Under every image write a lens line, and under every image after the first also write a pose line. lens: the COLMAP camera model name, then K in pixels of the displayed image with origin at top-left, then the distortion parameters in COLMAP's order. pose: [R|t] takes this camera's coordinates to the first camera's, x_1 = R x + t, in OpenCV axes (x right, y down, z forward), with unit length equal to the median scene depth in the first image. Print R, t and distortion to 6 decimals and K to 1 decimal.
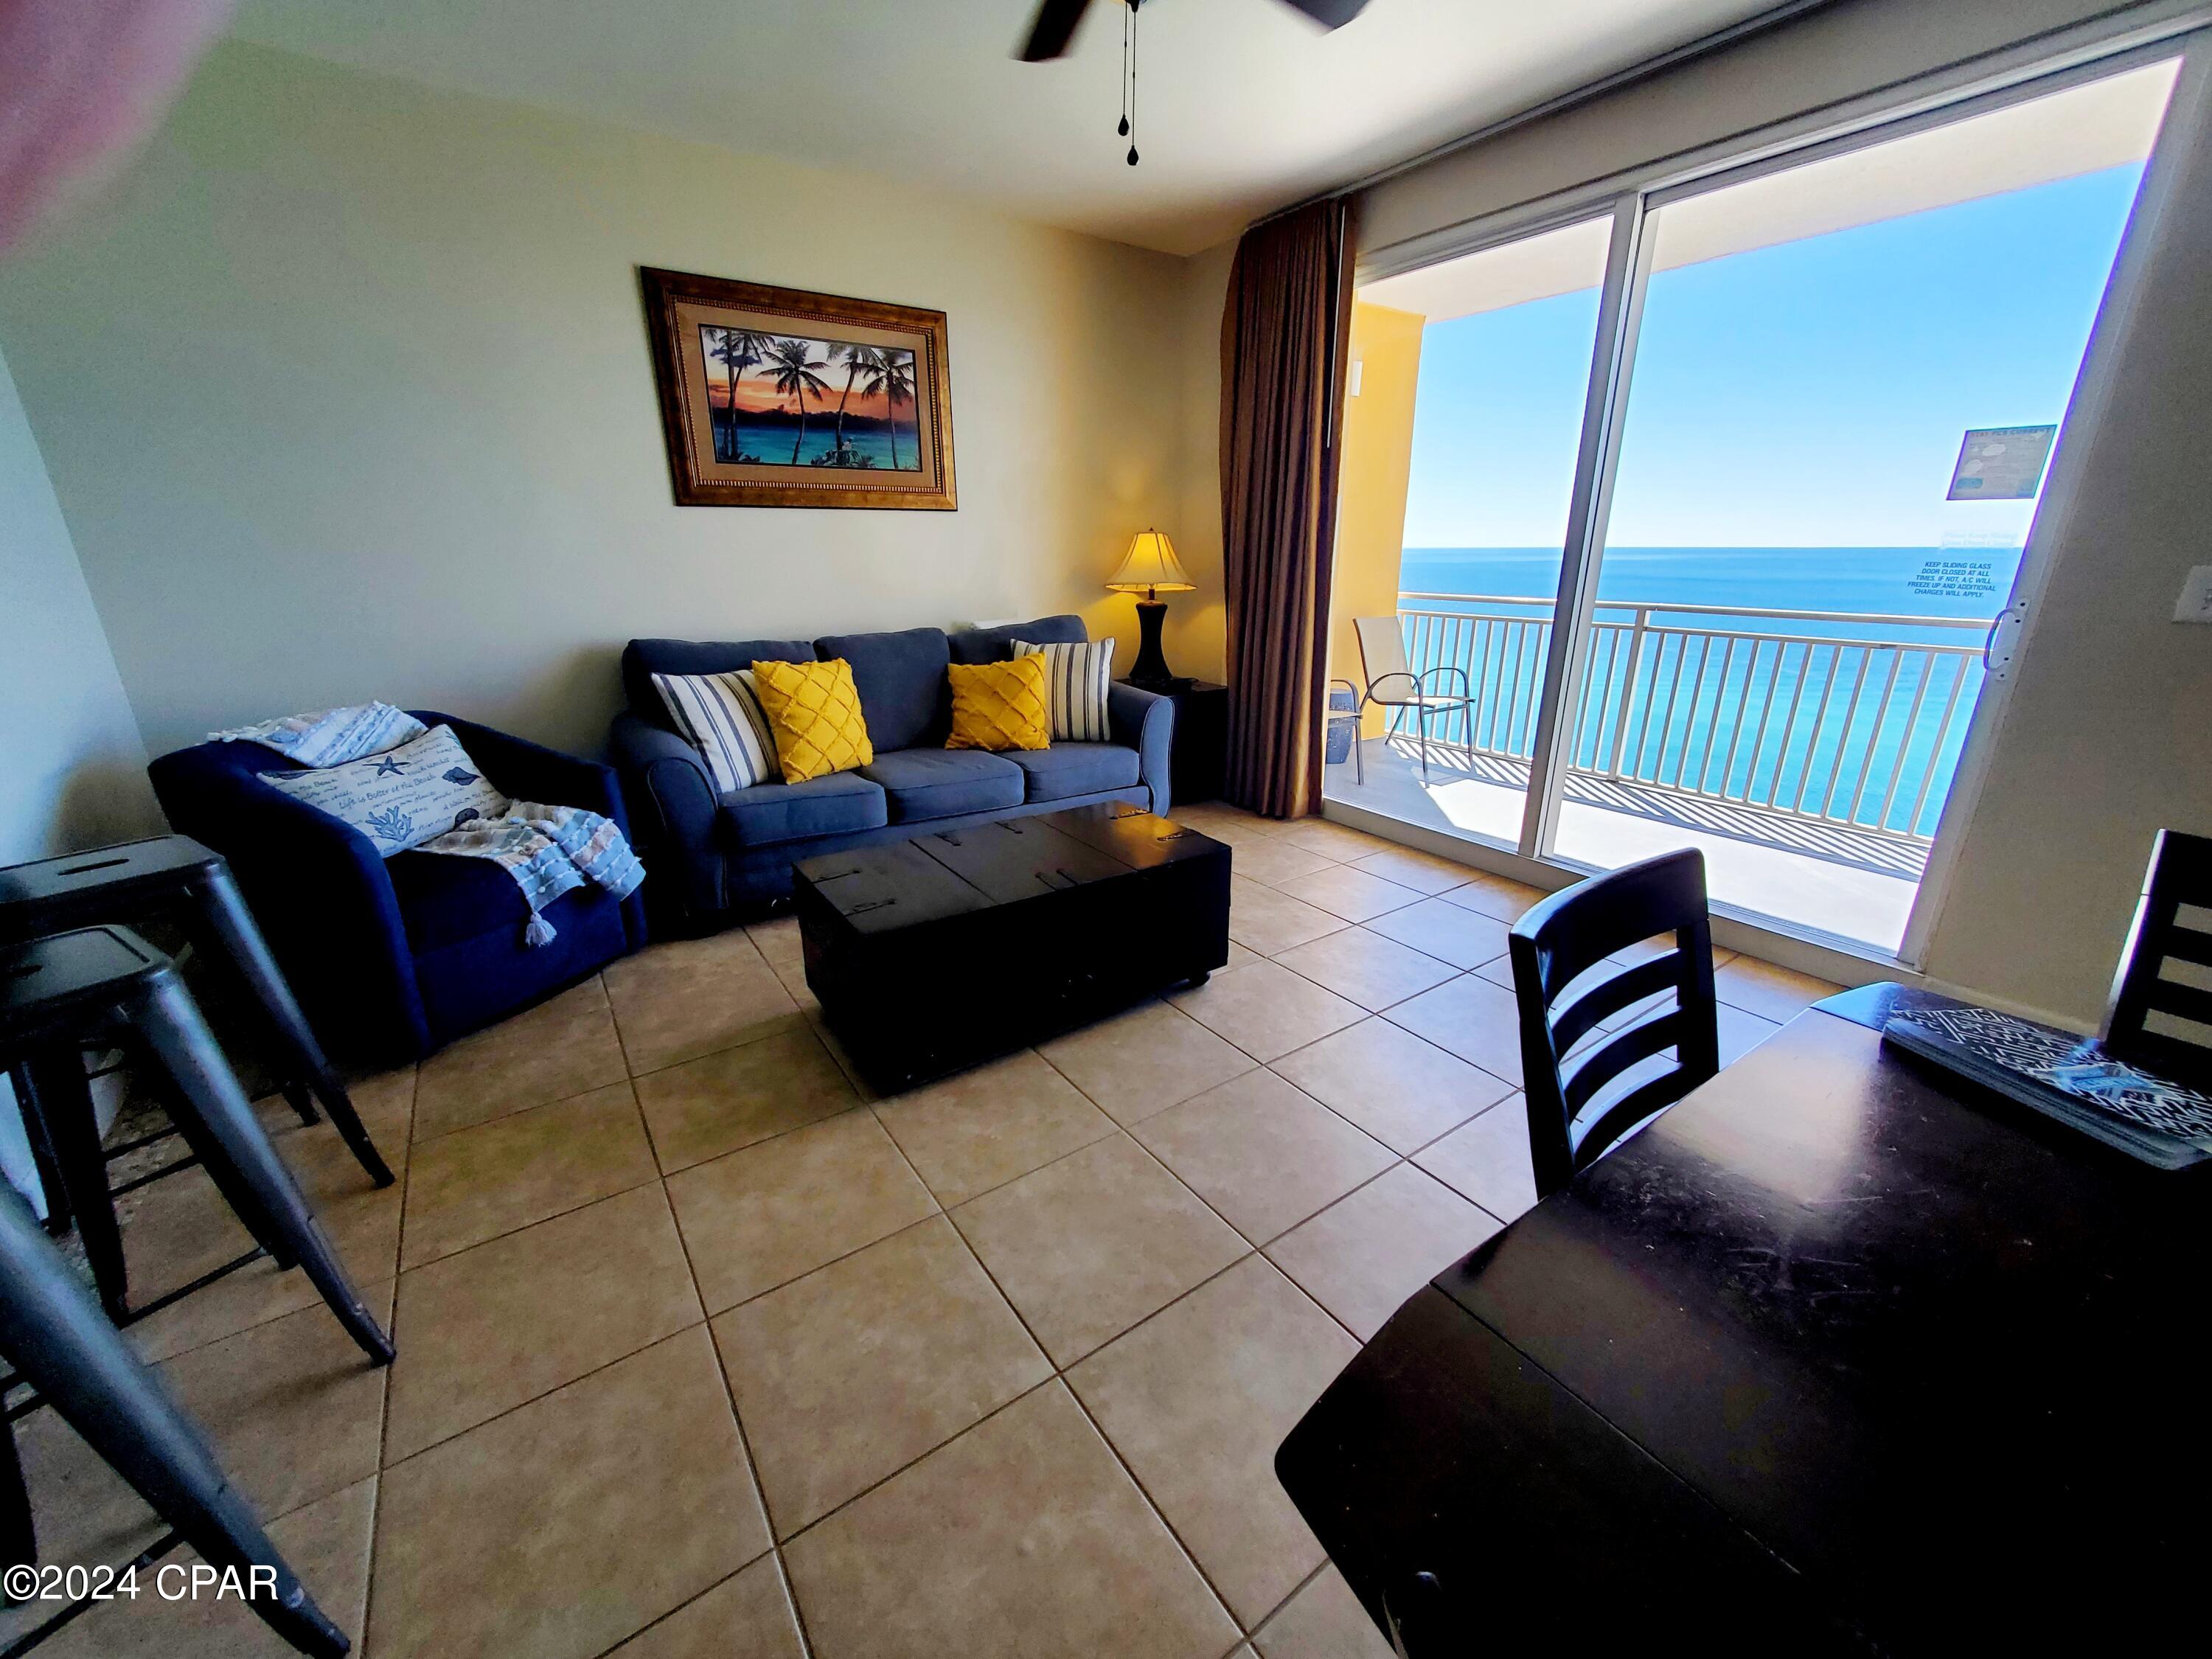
lens RADIAL K [[871.3, 0, 1124.1], [0, 871.3, 830.1], [0, 0, 1]] dist [0.007698, -0.003559]
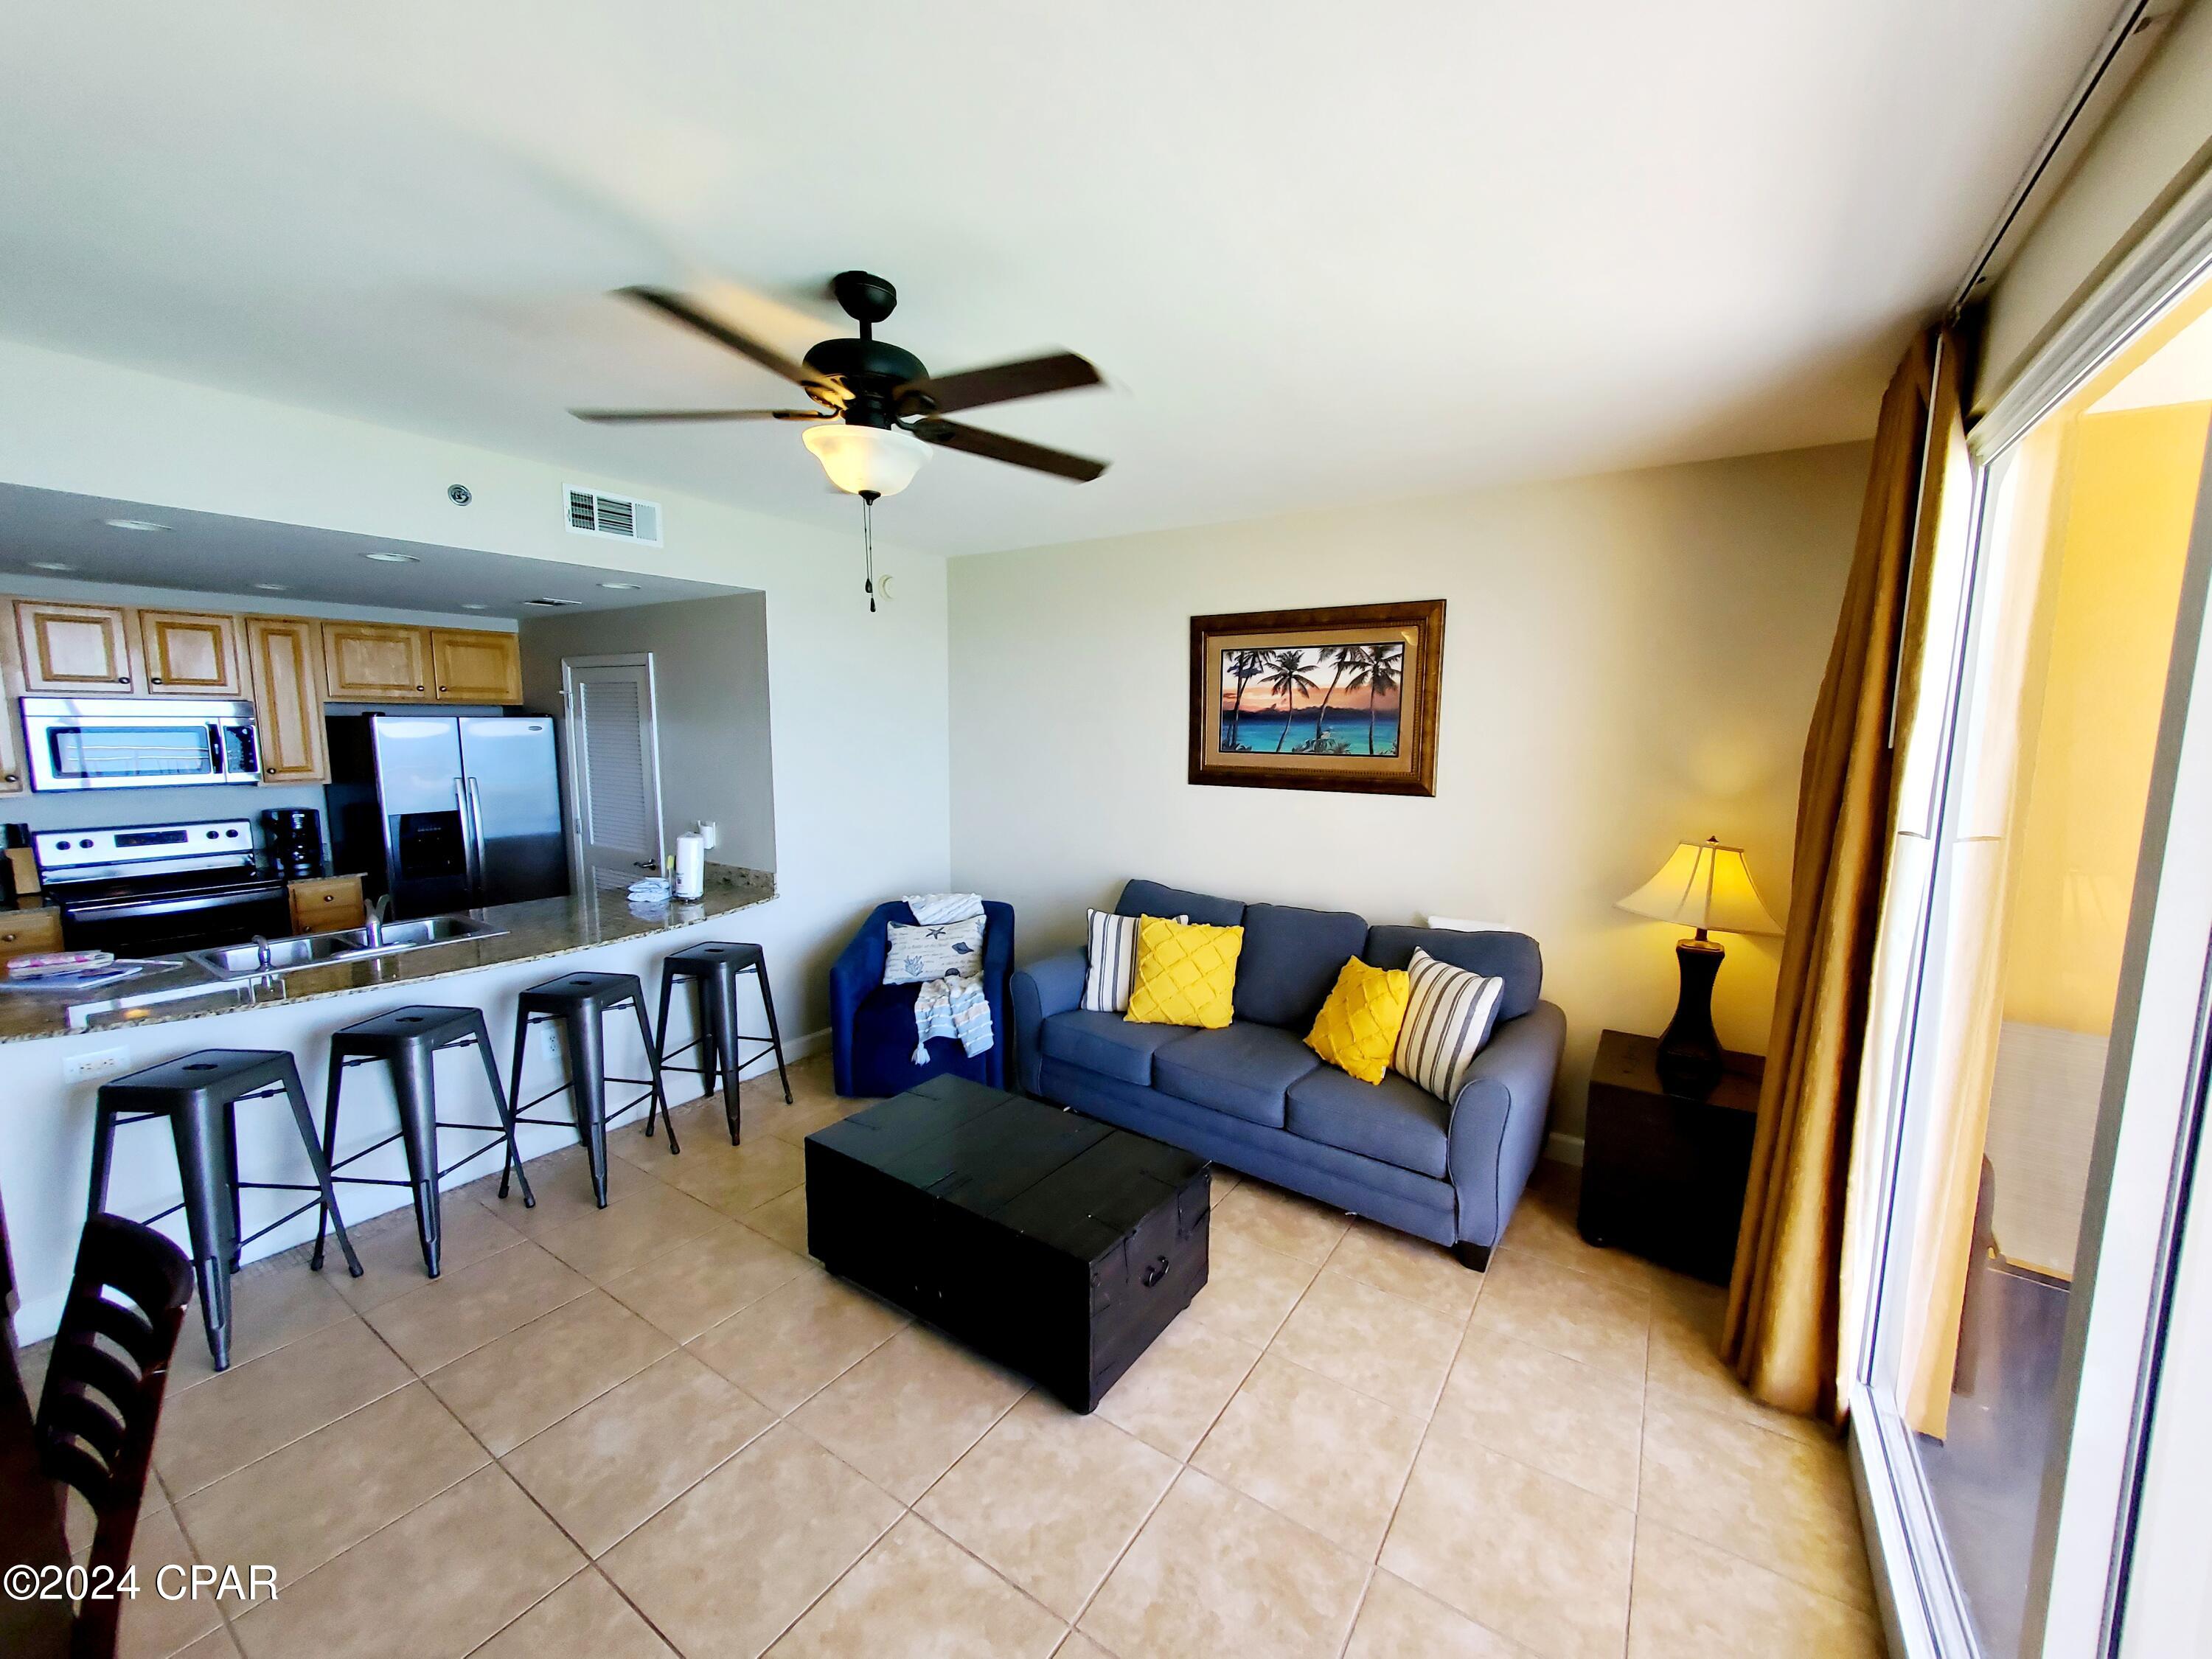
lens RADIAL K [[871.3, 0, 1124.1], [0, 871.3, 830.1], [0, 0, 1]] dist [0.007698, -0.003559]
pose [[0.359901, 0.122206, -0.924953, 0.603620], [-0.303974, 0.952650, 0.007589, -0.275549], [0.882084, 0.278430, 0.380007, 0.434490]]
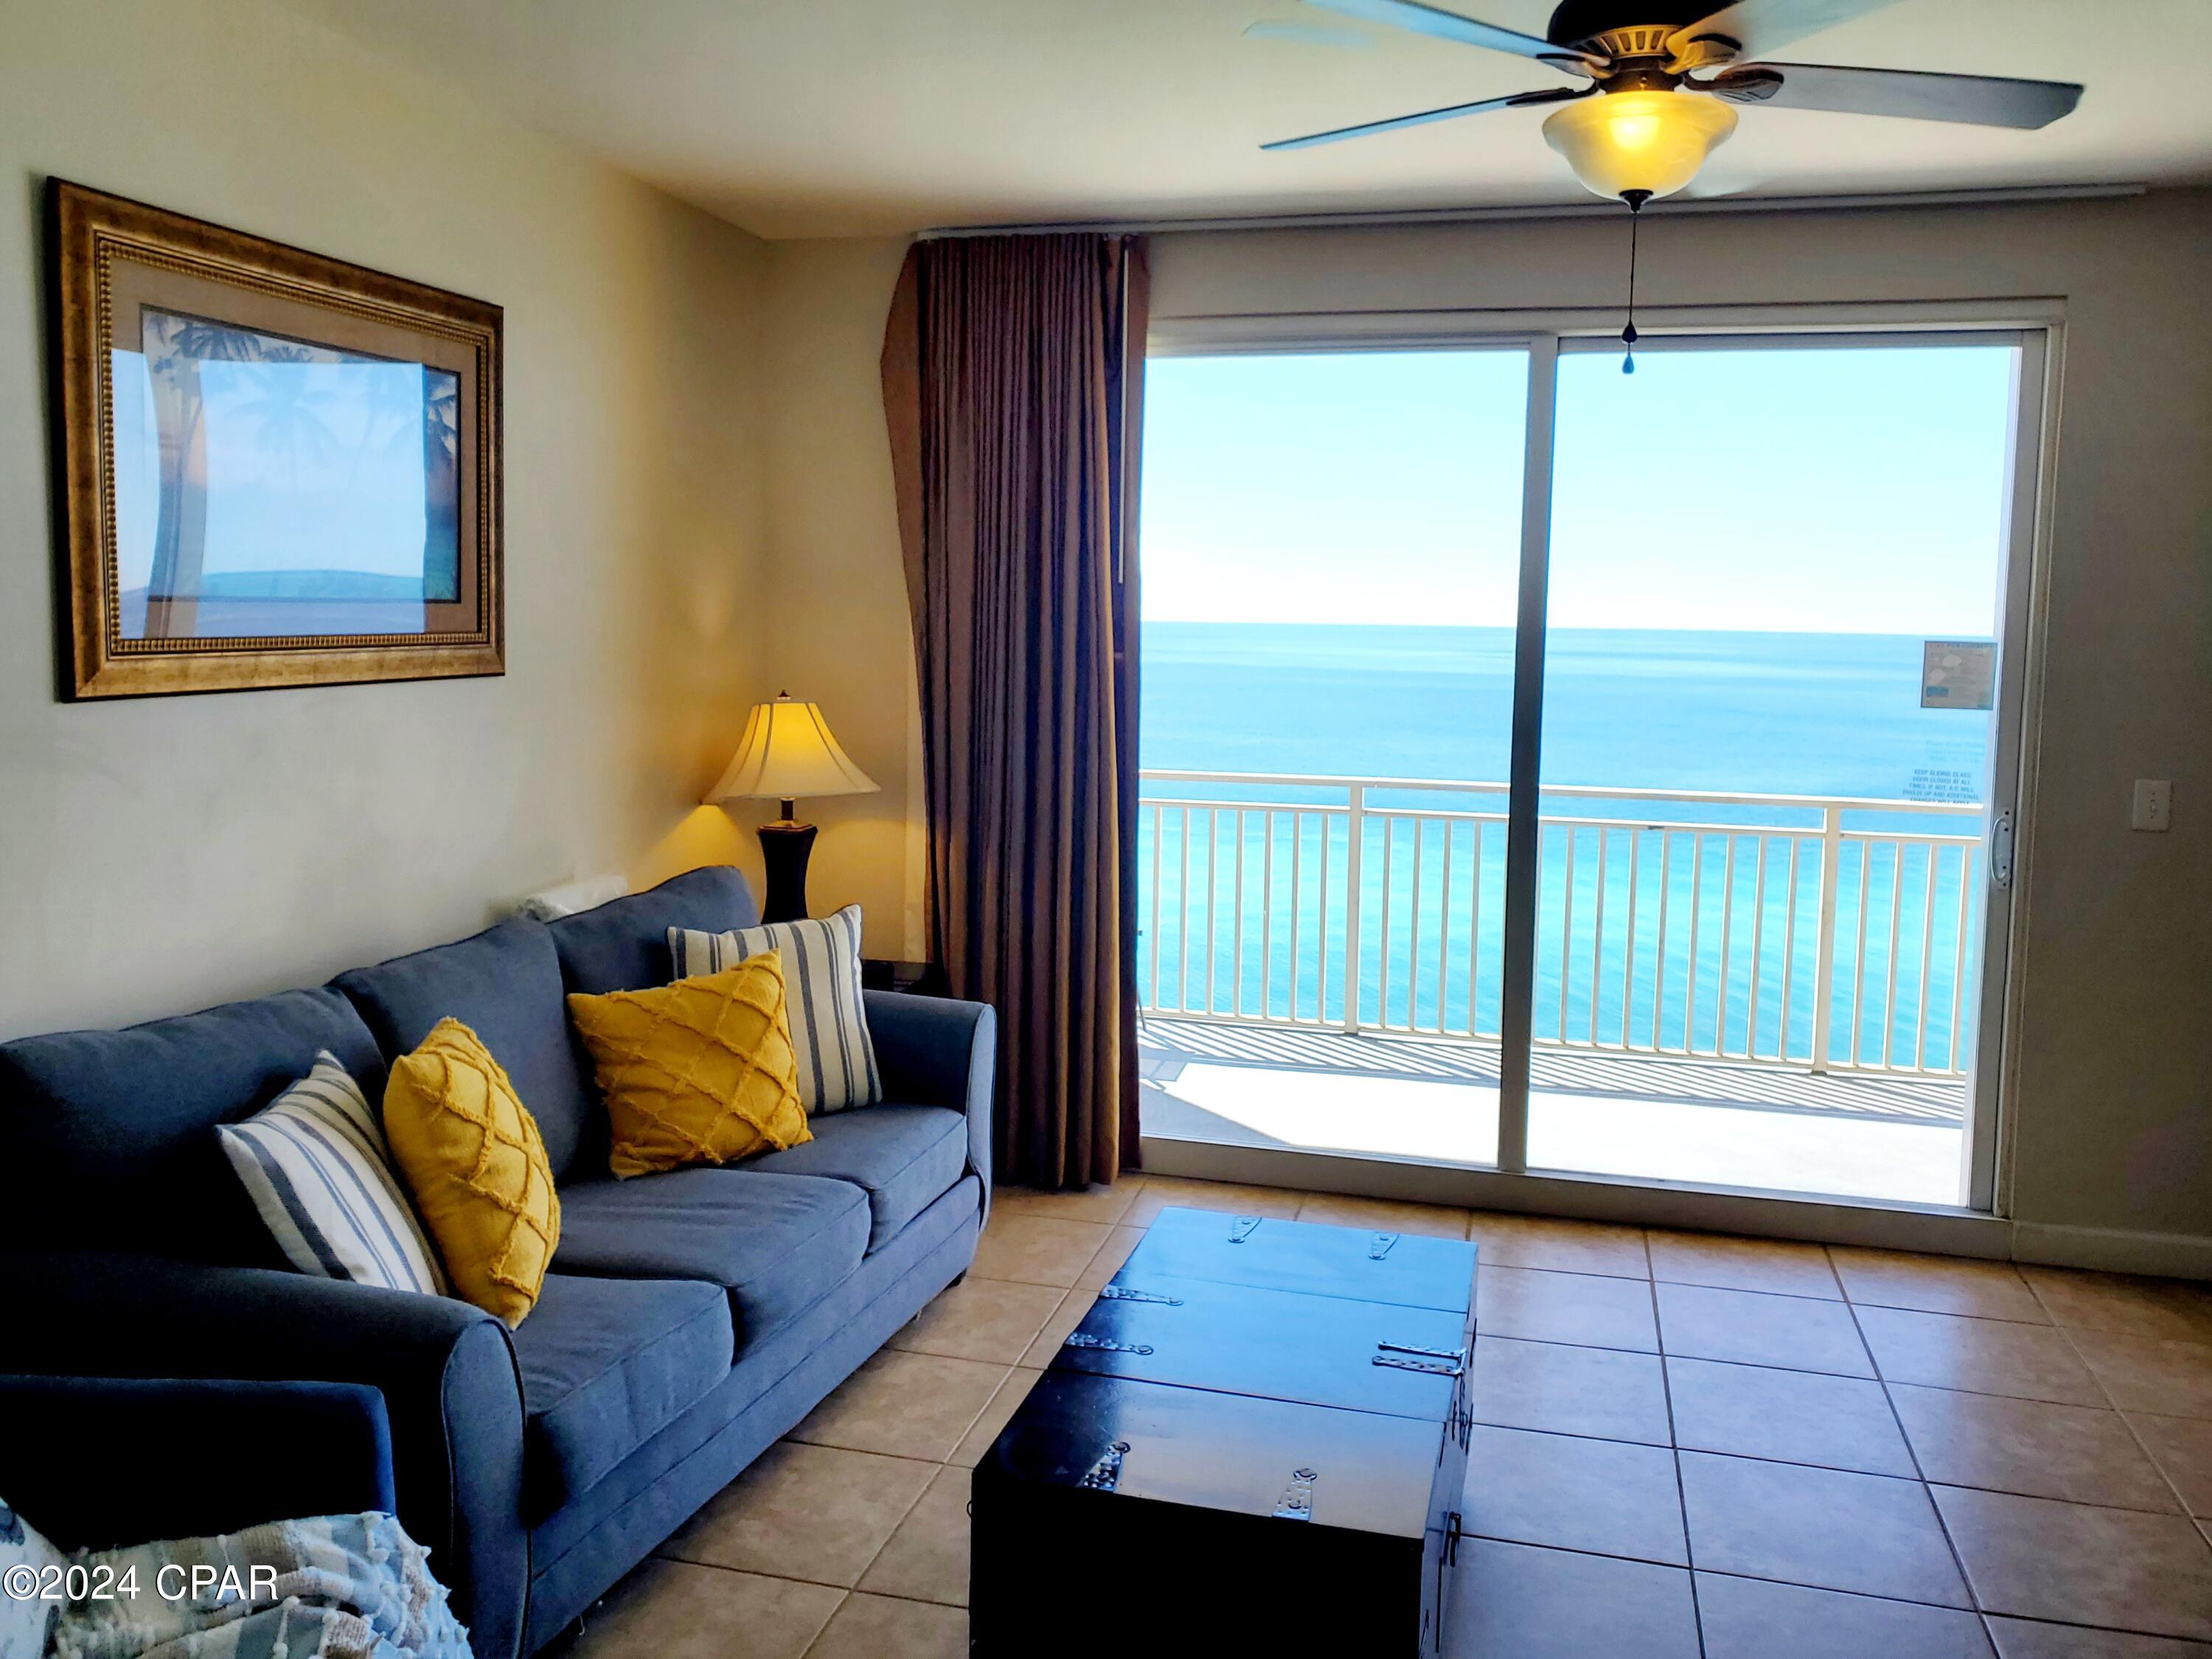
lens RADIAL K [[1745.7, 0, 1135.2], [0, 1745.7, 754.5], [0, 0, 1]] dist [0.003422, -0.000342]
pose [[0.758505, -0.037805, 0.650569, -0.630502], [0.184200, 0.970043, -0.158391, -0.122317], [-0.625092, 0.239975, 0.742746, 0.090400]]
